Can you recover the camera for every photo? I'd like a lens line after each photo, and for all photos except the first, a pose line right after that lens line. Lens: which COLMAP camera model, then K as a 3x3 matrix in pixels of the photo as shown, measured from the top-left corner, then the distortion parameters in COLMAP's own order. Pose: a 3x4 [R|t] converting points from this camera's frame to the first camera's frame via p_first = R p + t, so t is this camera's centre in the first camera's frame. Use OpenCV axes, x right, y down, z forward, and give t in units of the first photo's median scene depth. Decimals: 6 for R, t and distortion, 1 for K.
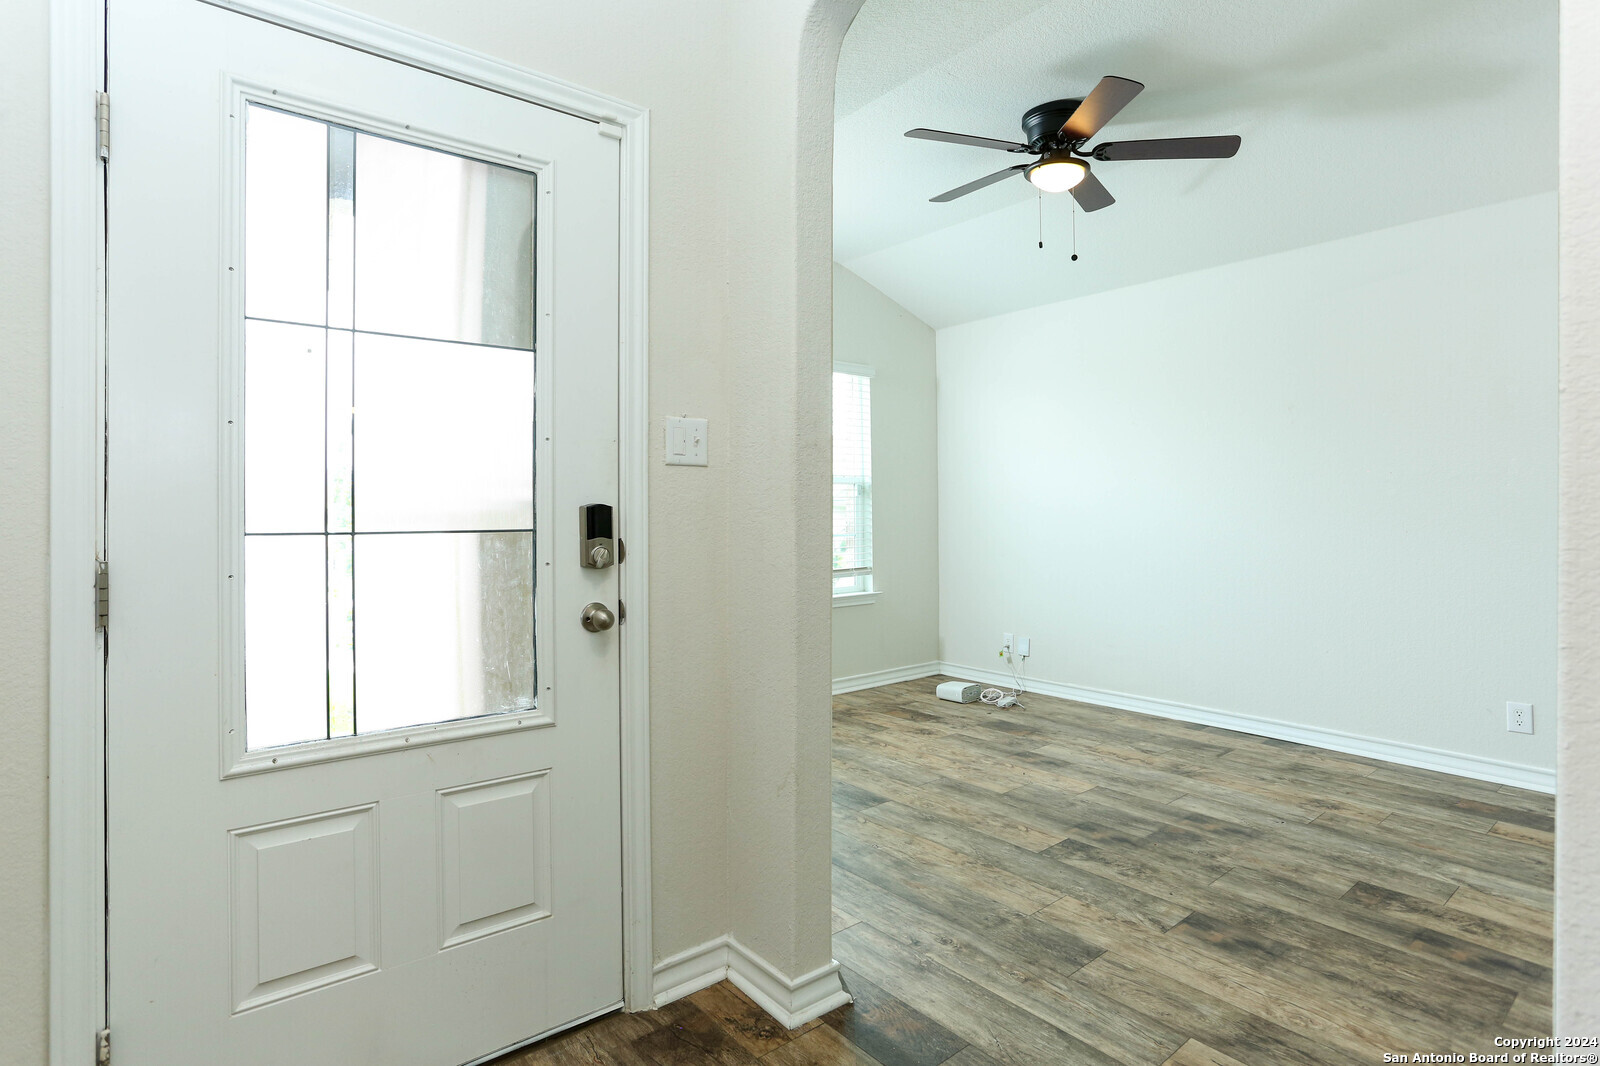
lens RADIAL K [[803.3, 0, 794.2], [0, 803.3, 517.6], [0, 0, 1]] dist [-0.054166, 0.027596]
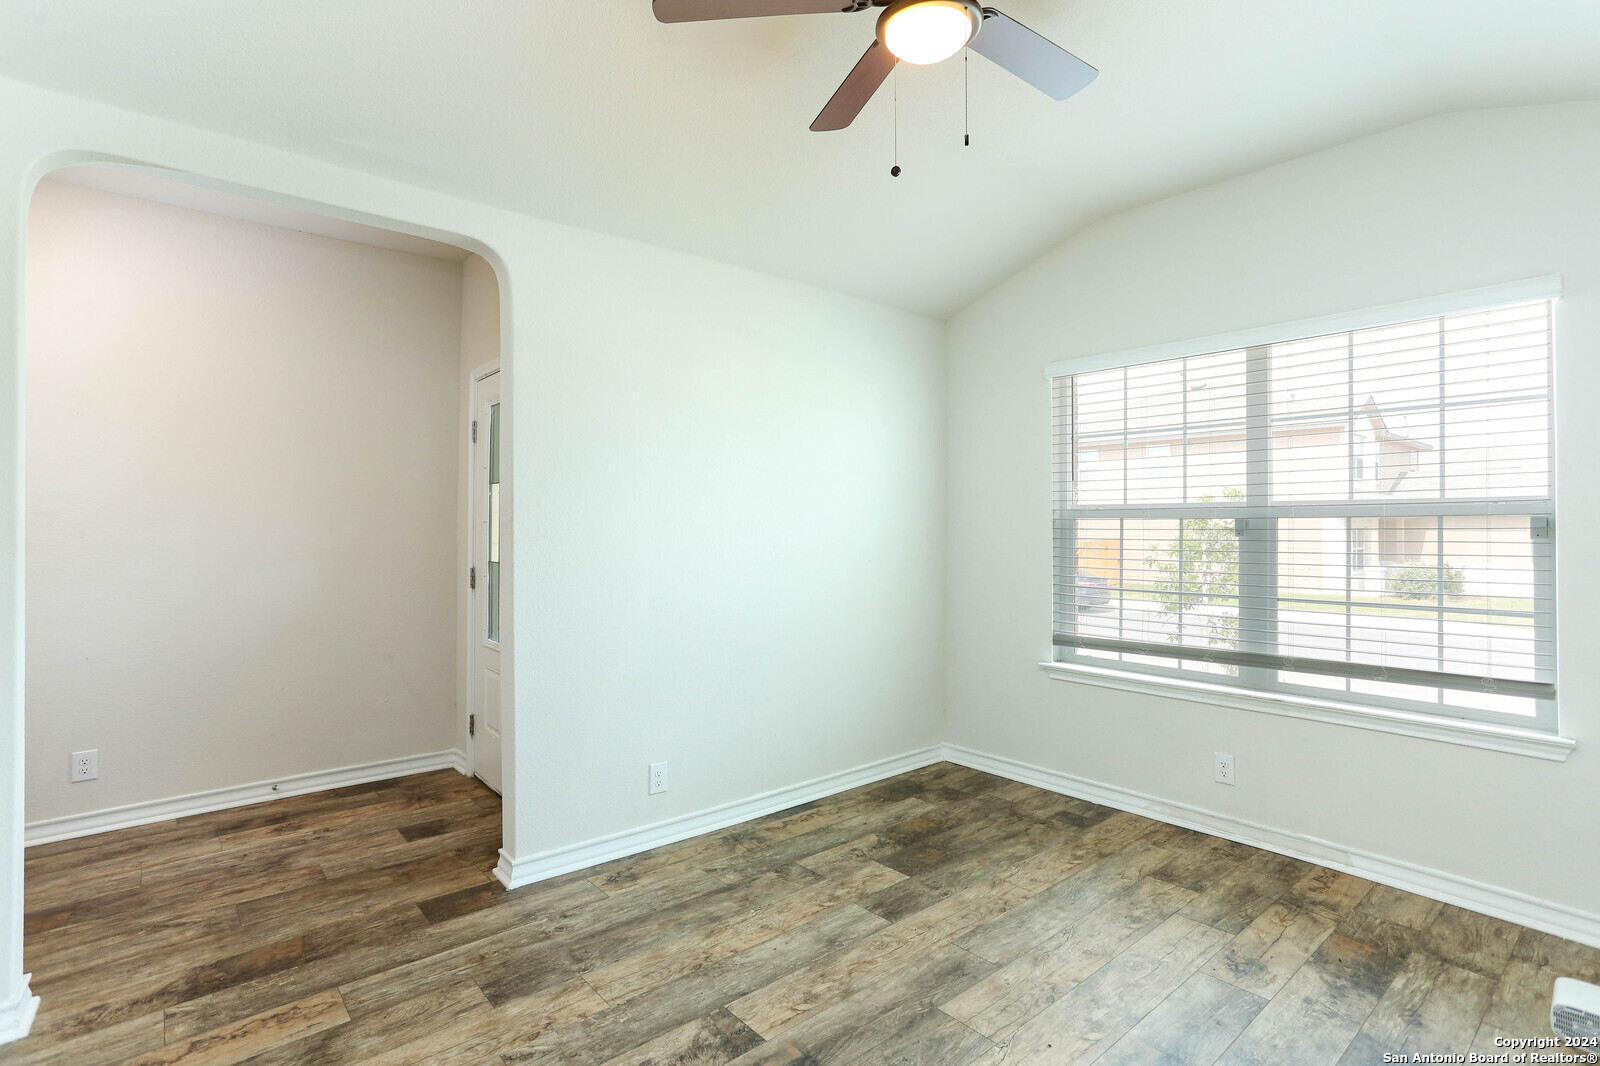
lens RADIAL K [[783.6, 0, 798.0], [0, 783.6, 515.1], [0, 0, 1]] dist [-0.055027, 0.035056]
pose [[0.026939, -0.005600, -0.999621, 1.189714], [-0.005511, 0.999968, -0.005750, -0.072894], [0.999622, 0.005663, 0.026908, 1.152672]]
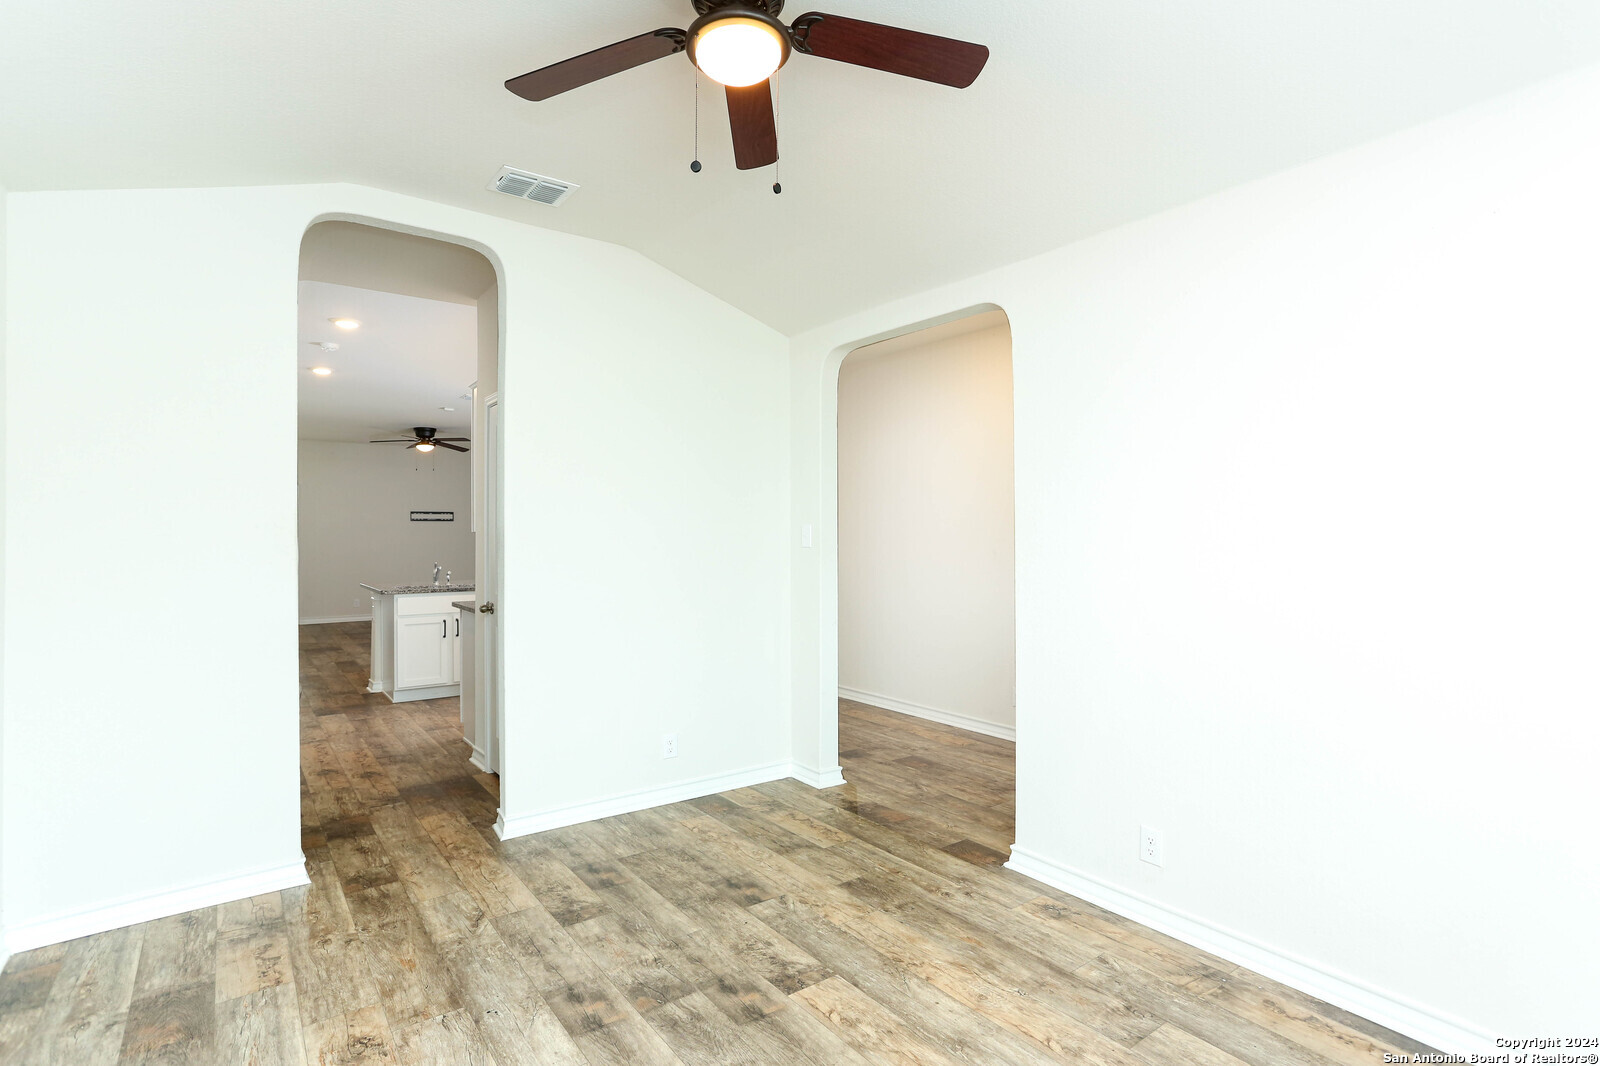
lens RADIAL K [[783.6, 0, 798.0], [0, 783.6, 515.1], [0, 0, 1]] dist [-0.055027, 0.035056]
pose [[-0.999317, 0.008234, 0.036023, 0.346062], [0.007470, 0.999745, -0.021311, -0.090754], [-0.036190, -0.021027, -0.999124, 2.074808]]
